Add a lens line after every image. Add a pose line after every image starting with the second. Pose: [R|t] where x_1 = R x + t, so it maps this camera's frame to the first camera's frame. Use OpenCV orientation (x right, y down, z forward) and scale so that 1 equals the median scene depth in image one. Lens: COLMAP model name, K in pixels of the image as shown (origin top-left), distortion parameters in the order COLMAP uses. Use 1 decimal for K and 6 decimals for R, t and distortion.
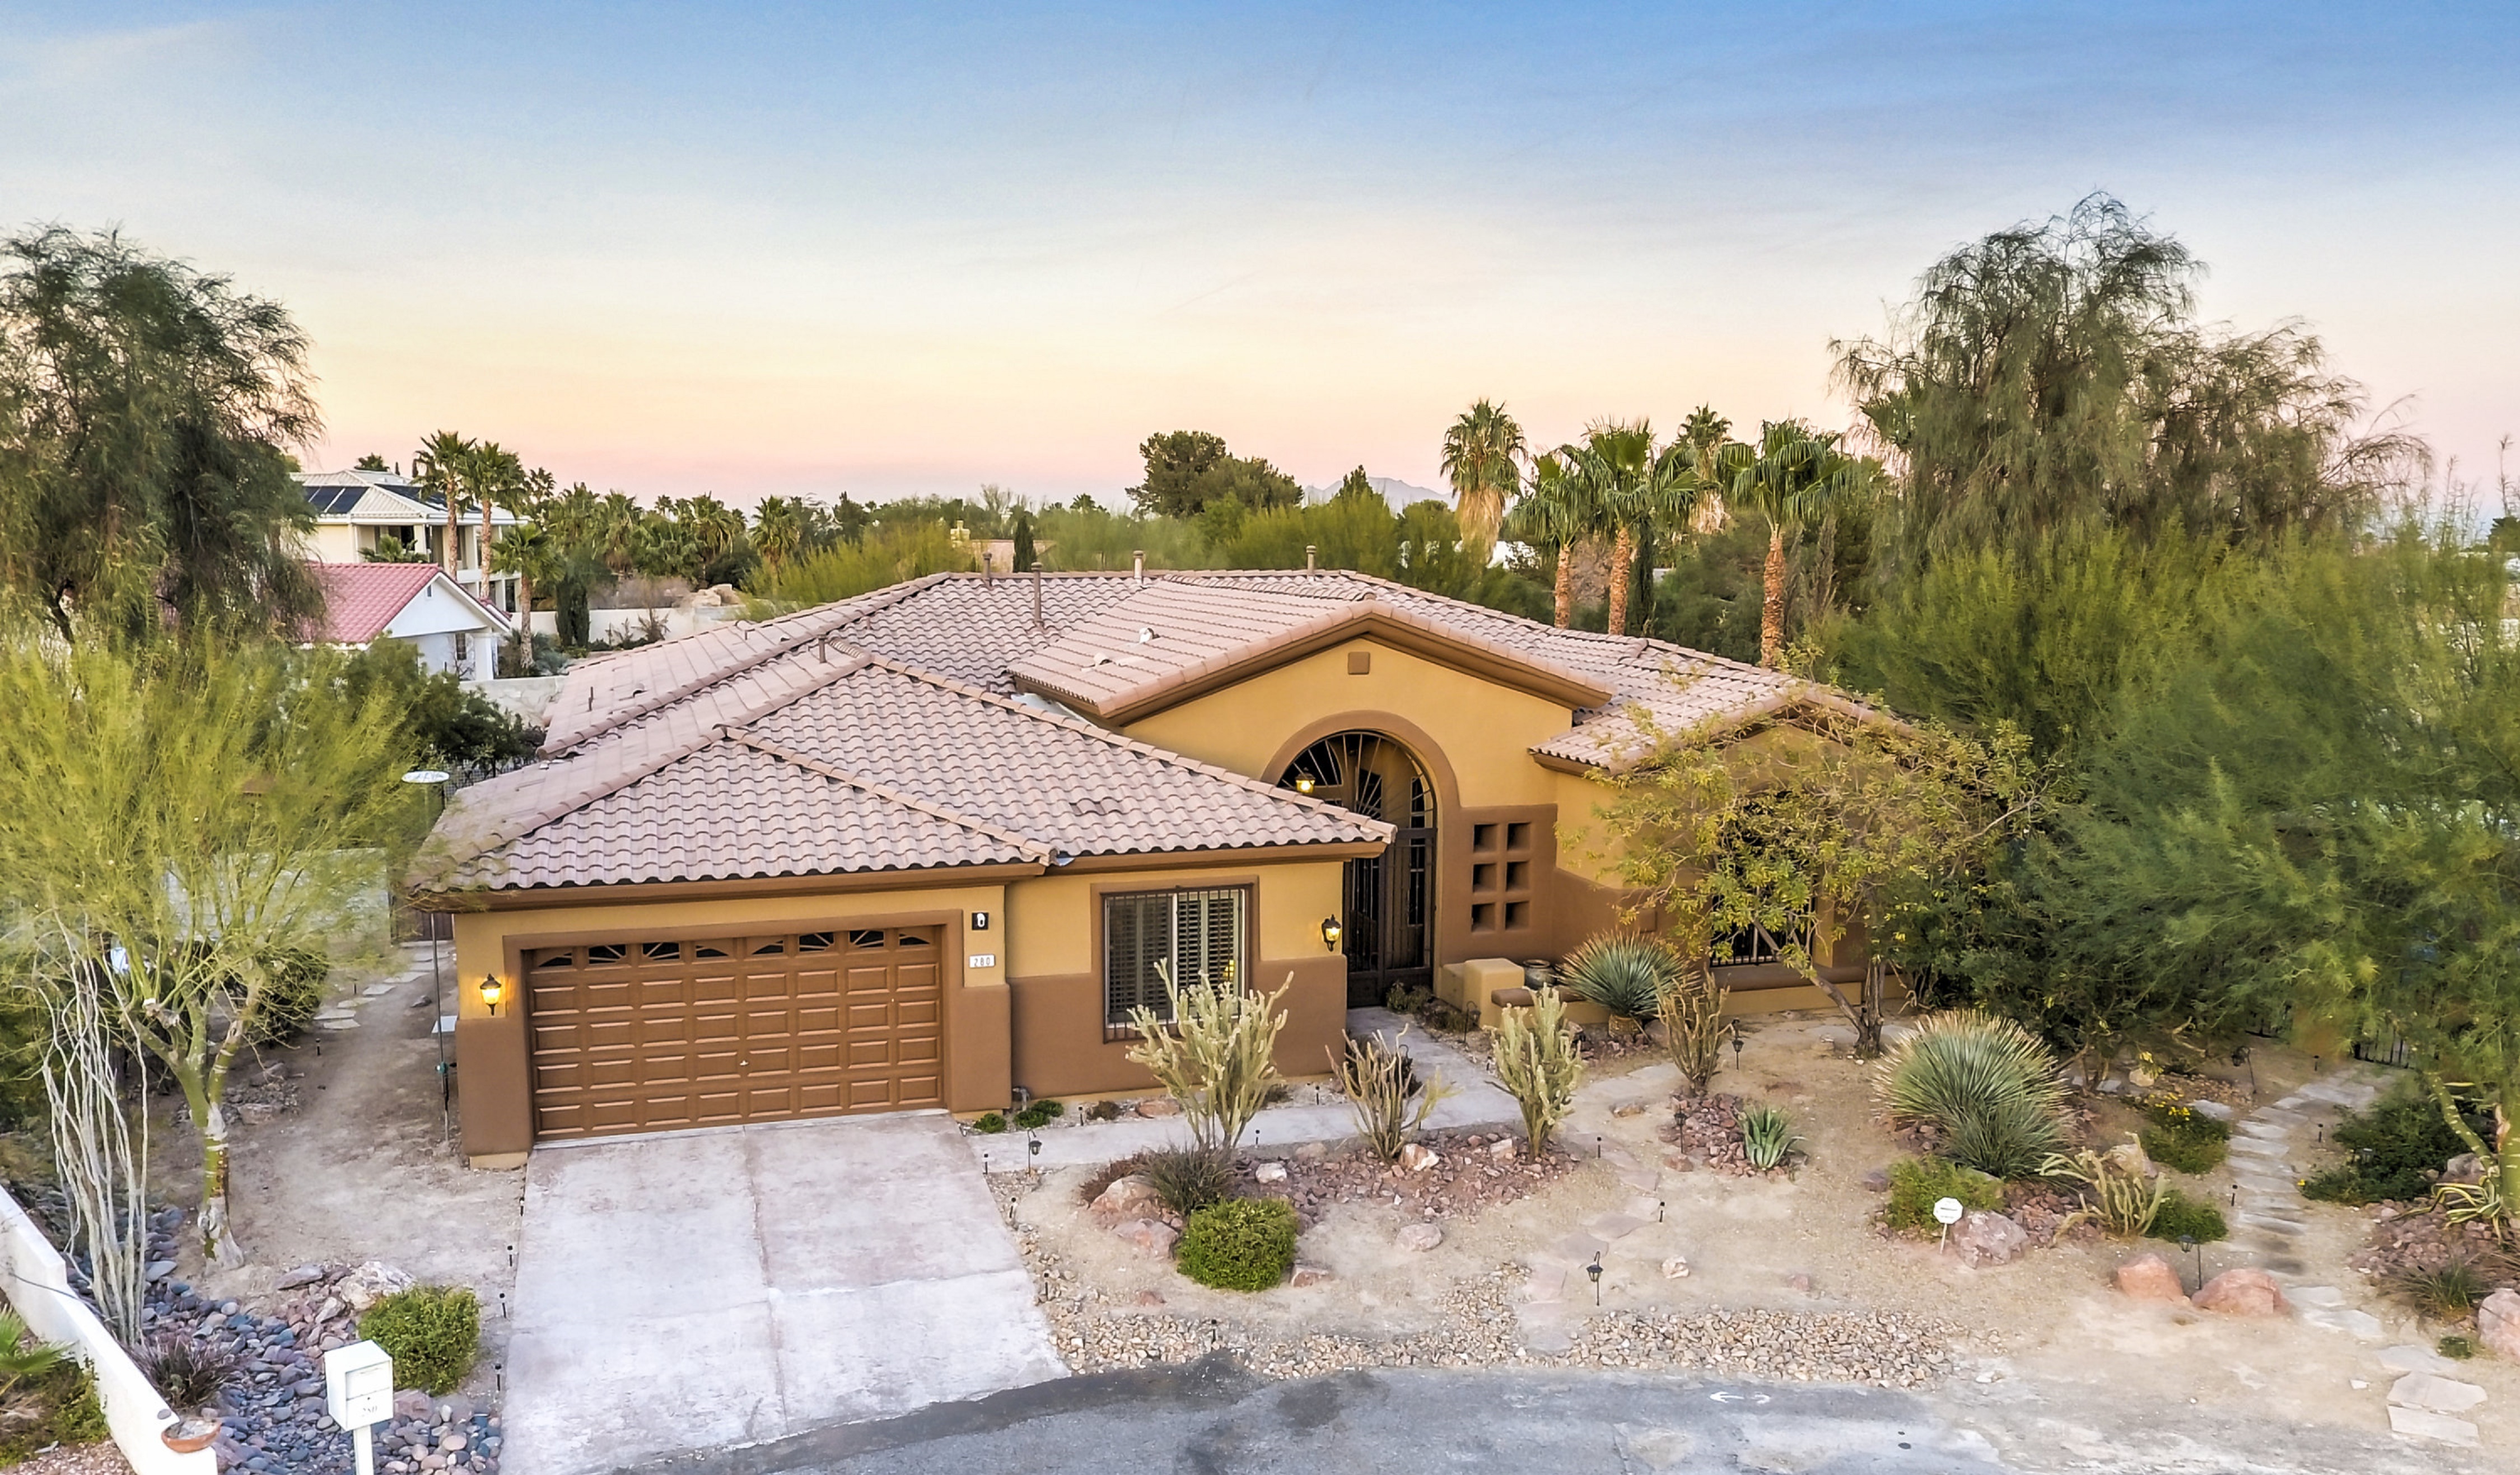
lens RADIAL K [[1612.5, 0, 1210.7], [0, 1612.5, 924.8], [0, 0, 1]] dist [-0.002989, -0.003883]
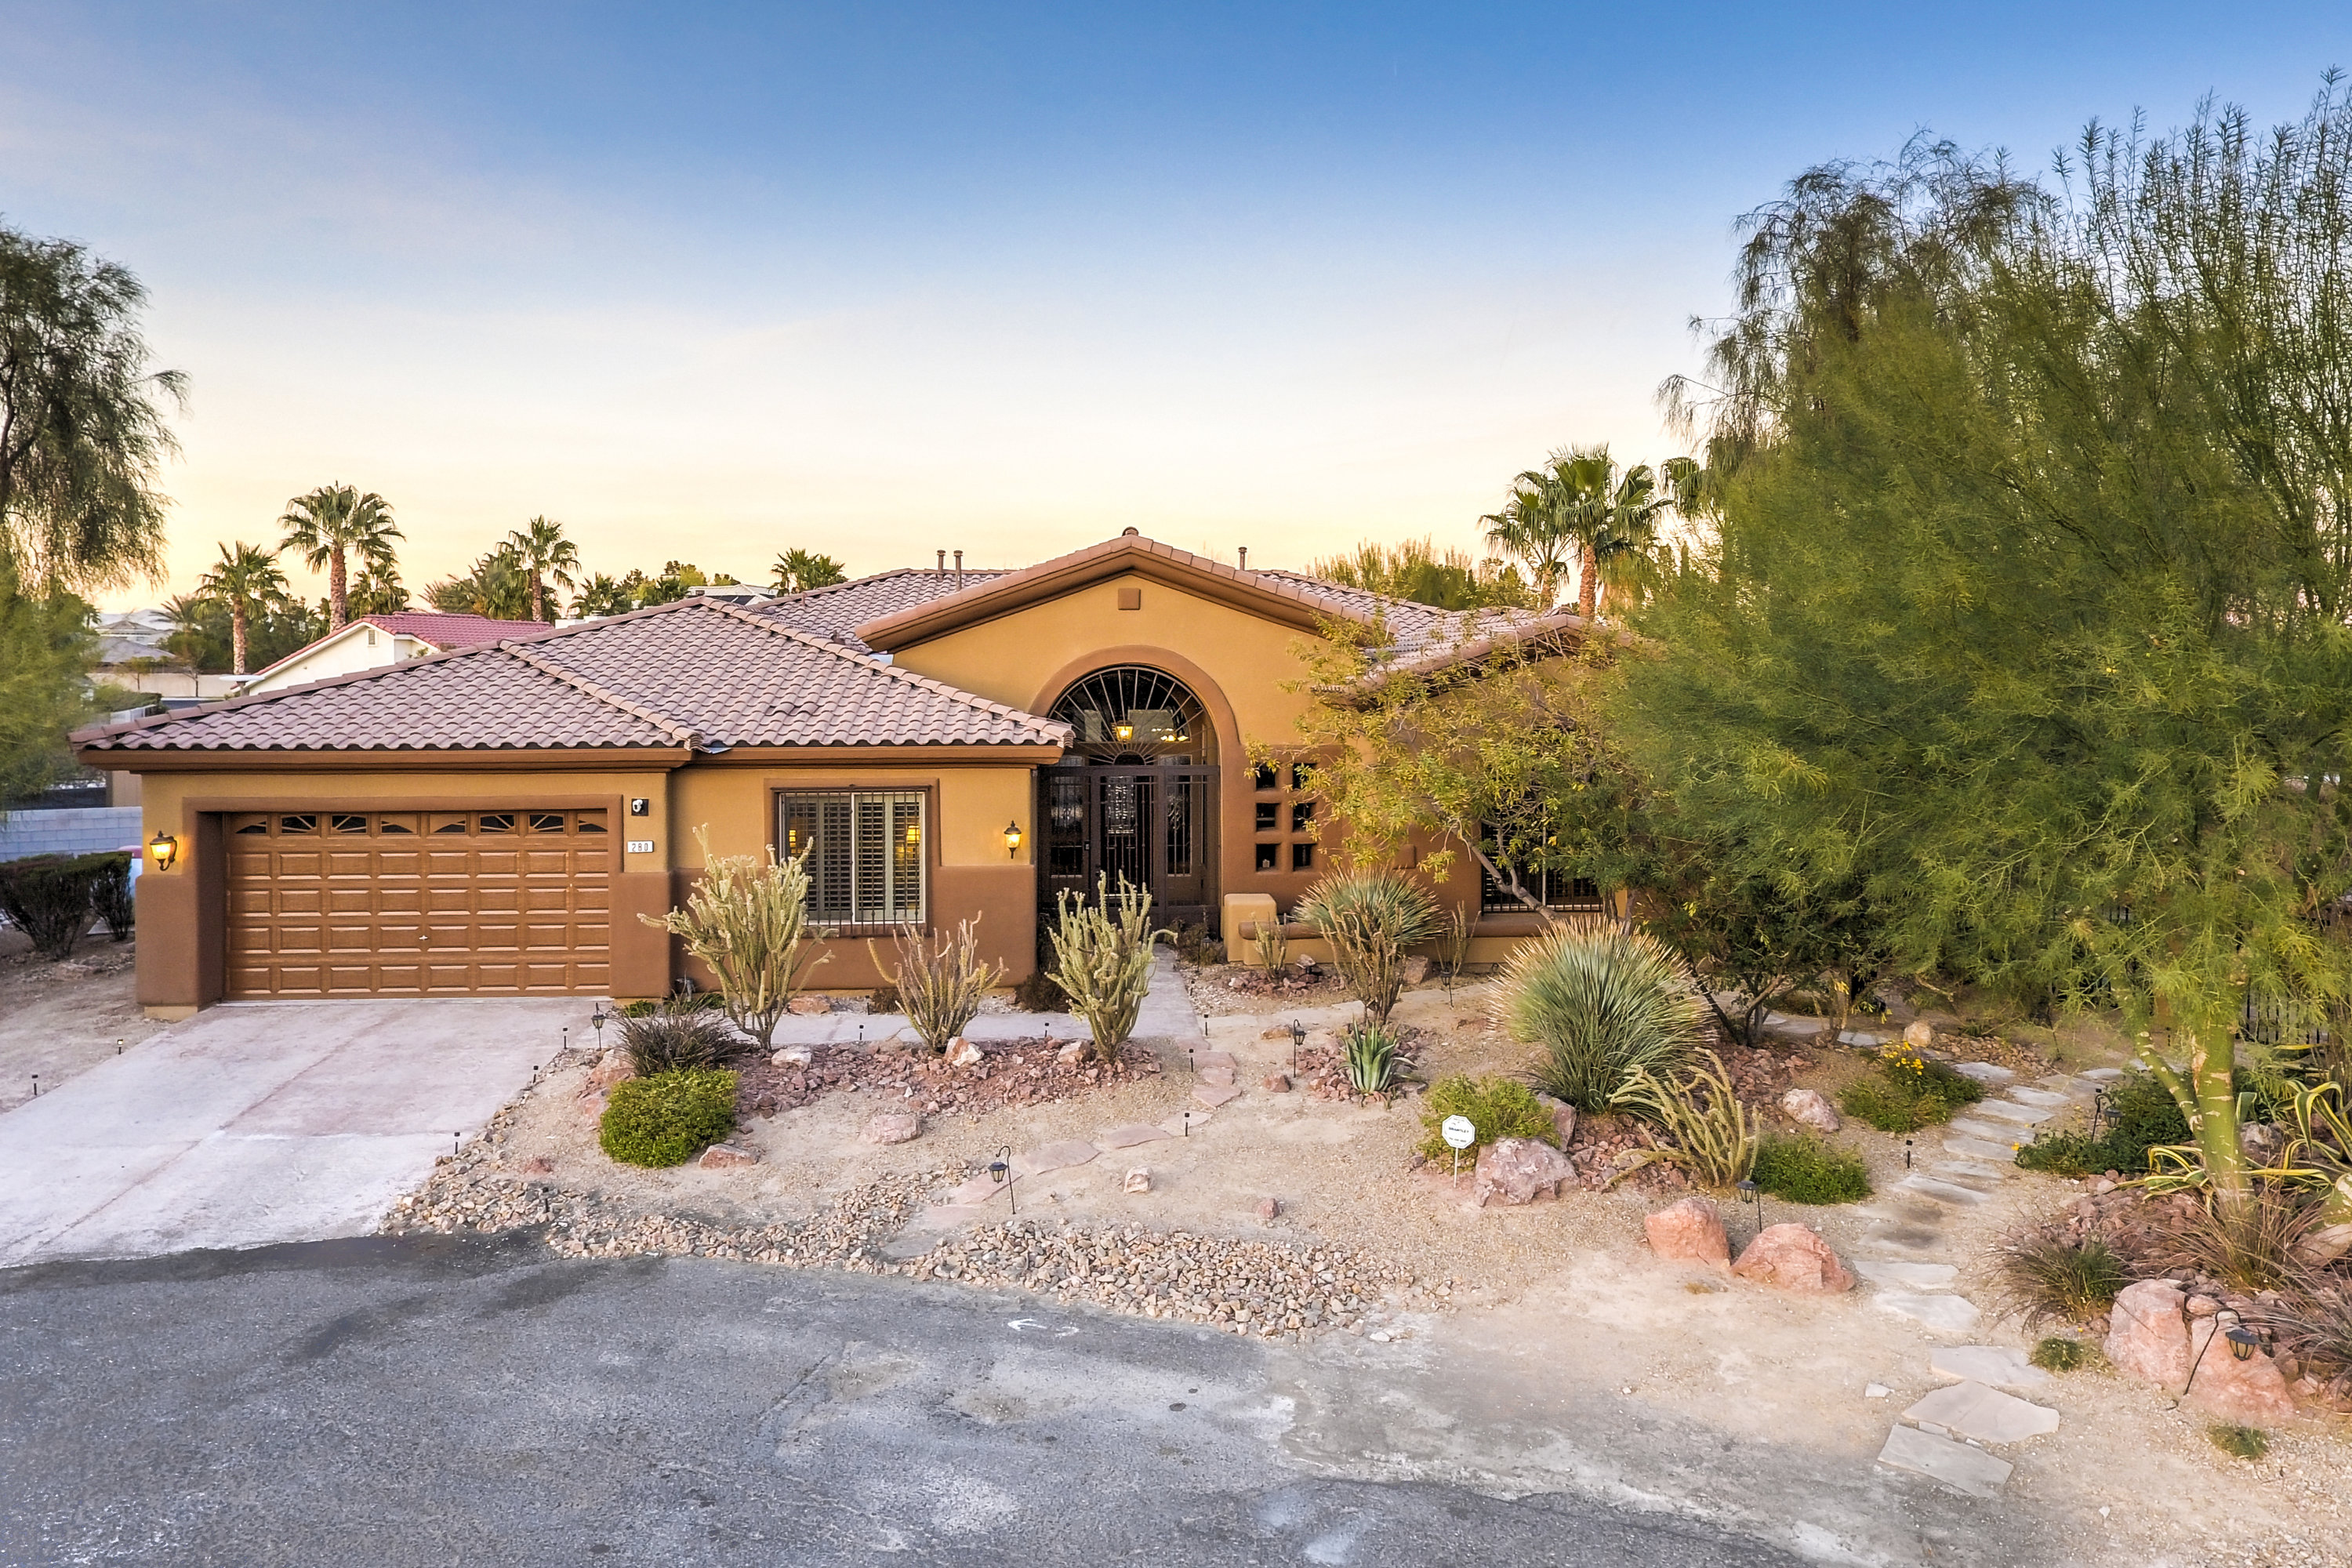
lens RADIAL K [[1346.3, 0, 1168.6], [0, 1346.3, 766.5], [0, 0, 1]] dist [-0.003476, 0.000821]
pose [[0.981469, 0.017122, -0.190852, 0.349514], [-0.044392, 0.989221, -0.139541, 0.076674], [0.186406, 0.145428, 0.971650, 0.229331]]
